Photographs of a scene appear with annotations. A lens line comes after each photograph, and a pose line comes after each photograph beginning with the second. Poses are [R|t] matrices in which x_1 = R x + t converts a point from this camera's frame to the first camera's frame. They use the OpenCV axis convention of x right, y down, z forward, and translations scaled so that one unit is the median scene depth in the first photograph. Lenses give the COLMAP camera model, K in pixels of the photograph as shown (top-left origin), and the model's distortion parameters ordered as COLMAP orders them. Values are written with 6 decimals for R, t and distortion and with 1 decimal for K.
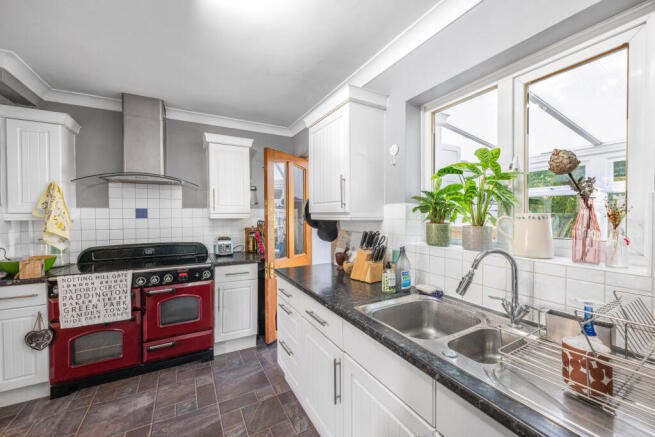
lens RADIAL K [[260.2, 0, 326.4], [0, 260.2, 217.7], [0, 0, 1]] dist [-0.002035, -0.000044]
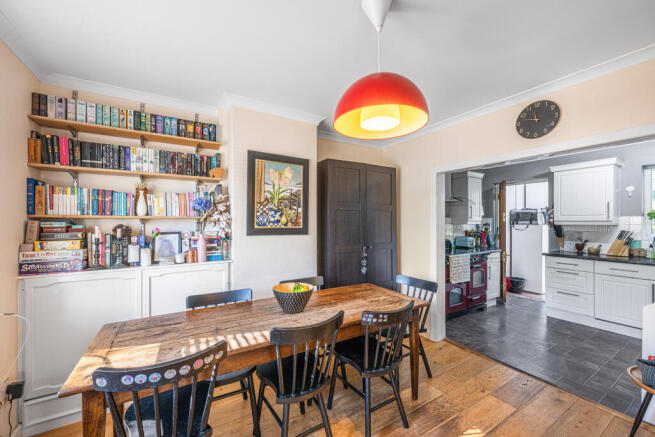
lens RADIAL K [[260.2, 0, 327.2], [0, 260.2, 218.8], [0, 0, 1]] dist [-0.002035, -0.000044]
pose [[0.998301, 0.004241, 0.058120, -2.141425], [-0.003820, 0.999966, -0.007352, -0.011995], [-0.058149, 0.007117, 0.998283, -0.817783]]
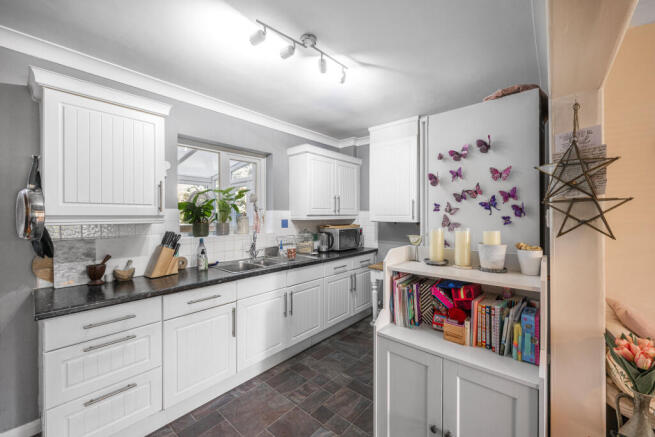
lens RADIAL K [[260.2, 0, 325.9], [0, 260.2, 215.4], [0, 0, 1]] dist [-0.002035, -0.000044]
pose [[-0.344869, -0.000934, 0.938650, -1.060415], [0.007103, 0.999968, 0.003605, -0.018032], [-0.938624, 0.007910, -0.344852, 0.888036]]
